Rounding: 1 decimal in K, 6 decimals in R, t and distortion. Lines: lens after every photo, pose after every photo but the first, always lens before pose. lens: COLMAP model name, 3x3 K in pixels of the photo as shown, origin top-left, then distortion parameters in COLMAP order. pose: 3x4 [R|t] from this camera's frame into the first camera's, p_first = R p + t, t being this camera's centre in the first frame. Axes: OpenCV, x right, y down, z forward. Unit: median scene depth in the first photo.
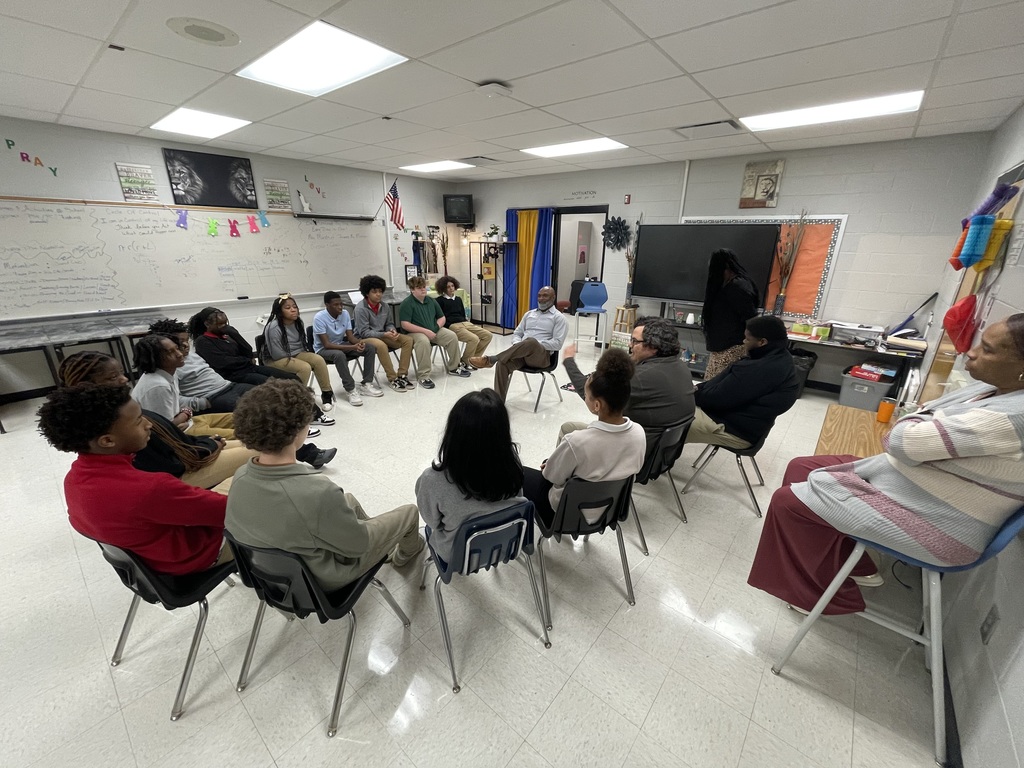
lens RADIAL K [[413.7, 0, 513.6], [0, 413.7, 383.5], [0, 0, 1]] dist [-0.001251, 0.000338]
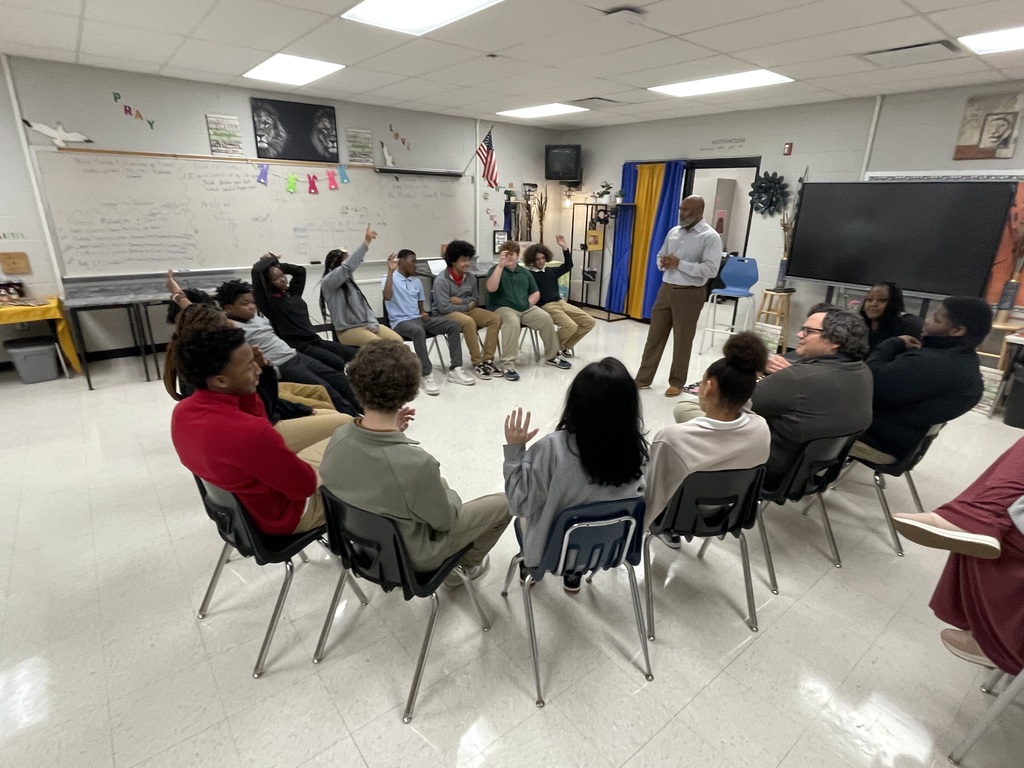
lens RADIAL K [[531.4, 0, 515.0], [0, 531.4, 380.2], [0, 0, 1]] dist [-0.000888, 0.000235]
pose [[0.981055, 0.070346, -0.180507, -0.010930], [-0.072644, 0.997339, -0.006142, 0.020389], [0.179595, 0.019138, 0.983554, -0.040272]]
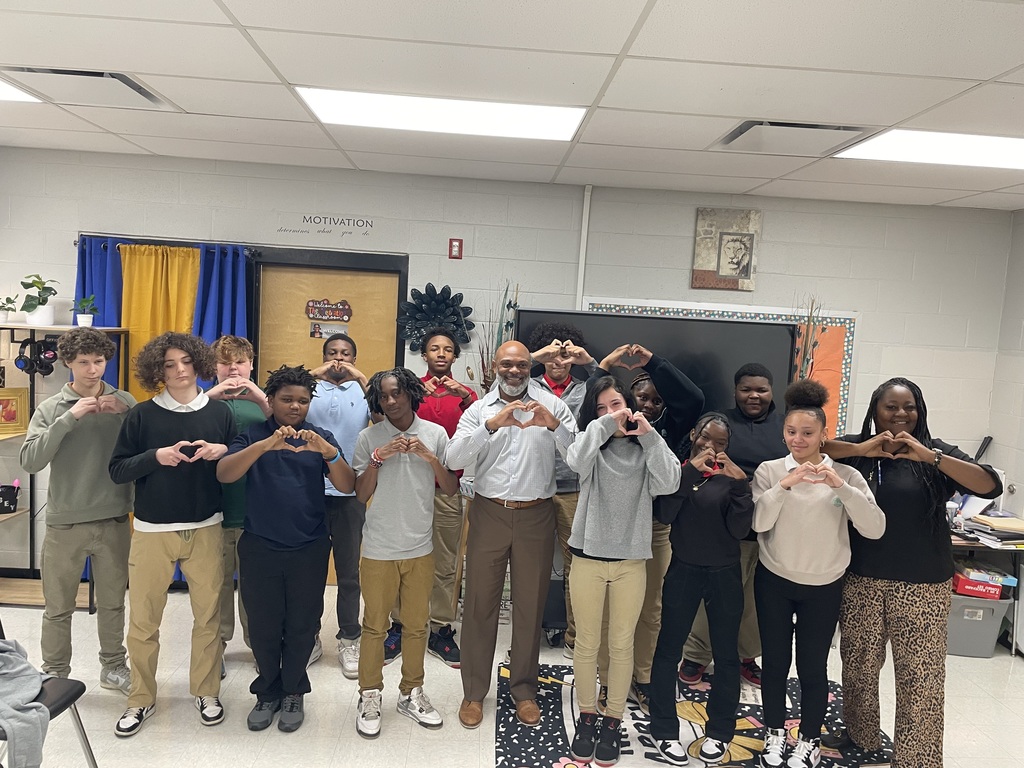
lens RADIAL K [[774.3, 0, 508.6], [0, 774.3, 379.6], [0, 0, 1]] dist [0.093556, -0.112602]
pose [[0.742825, -0.027912, 0.668904, -0.251866], [0.178804, 0.971109, -0.158041, -0.185894], [-0.645167, 0.236999, 0.726355, 0.435780]]
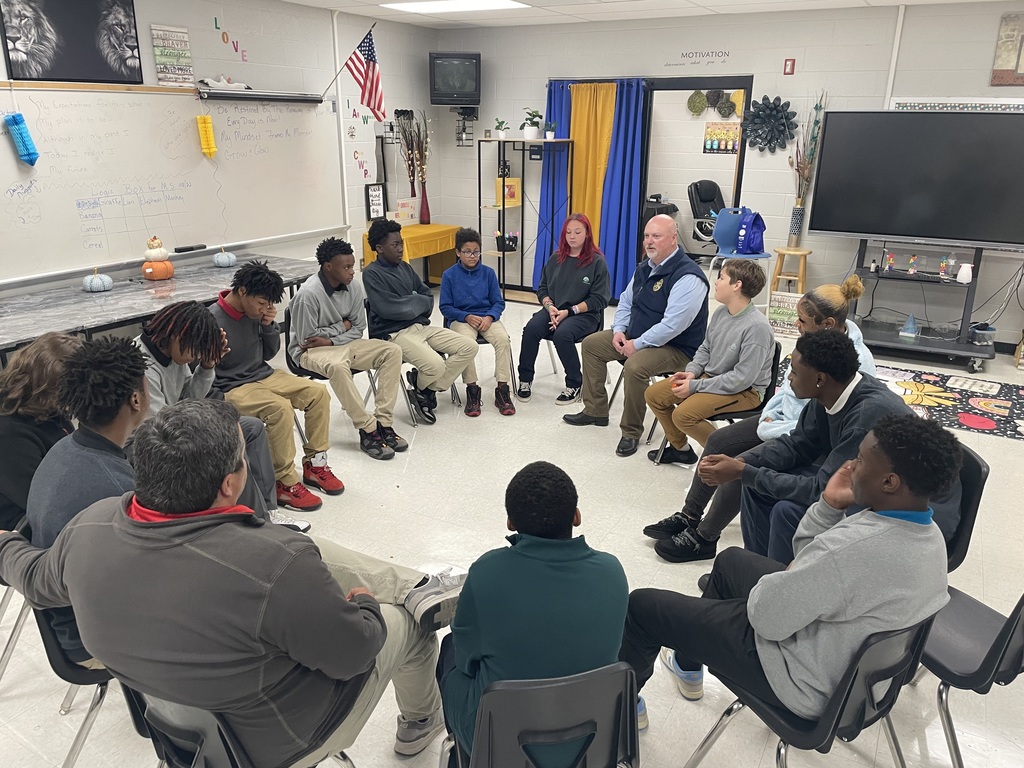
lens RADIAL K [[774.3, 0, 508.6], [0, 774.3, 379.6], [0, 0, 1]] dist [0.093556, -0.112602]
pose [[0.982086, -0.066059, 0.176477, -0.371430], [0.067482, 0.997718, -0.002064, -0.027791], [-0.175938, 0.013936, 0.984303, -0.028128]]
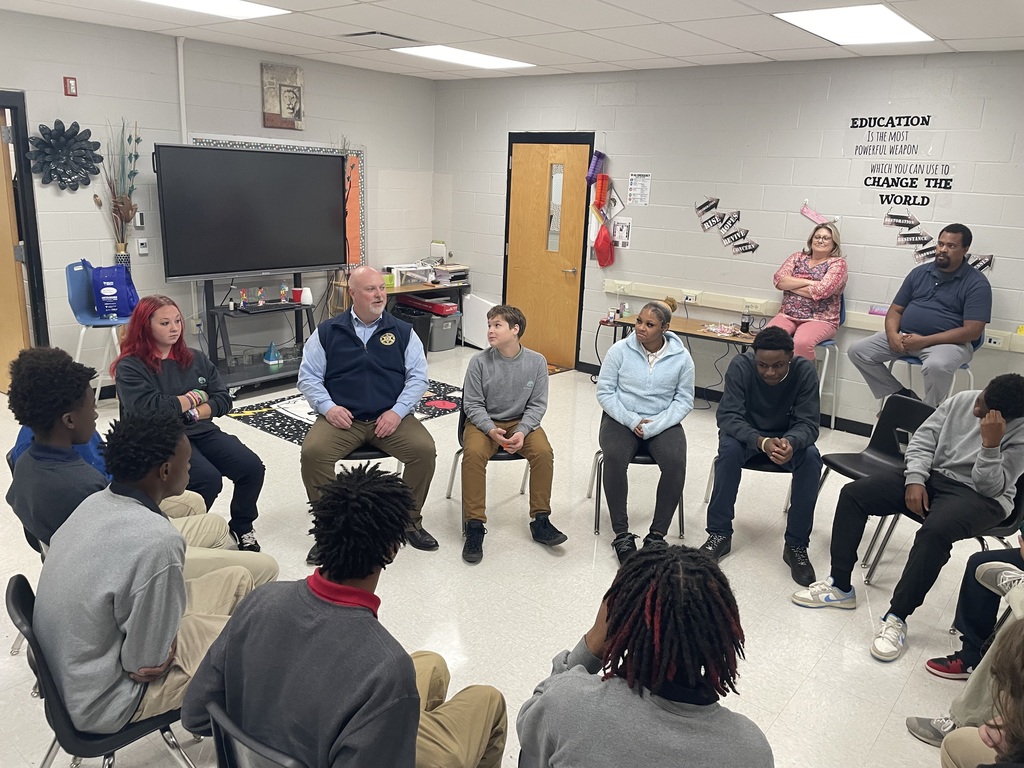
lens RADIAL K [[773.7, 0, 516.1], [0, 773.7, 369.1], [0, 0, 1]] dist [0.106278, -0.133043]
pose [[-0.015151, -0.258911, 0.965782, -0.746202], [0.295733, 0.921519, 0.251684, -0.240547], [-0.955150, 0.289427, 0.062607, 0.591817]]
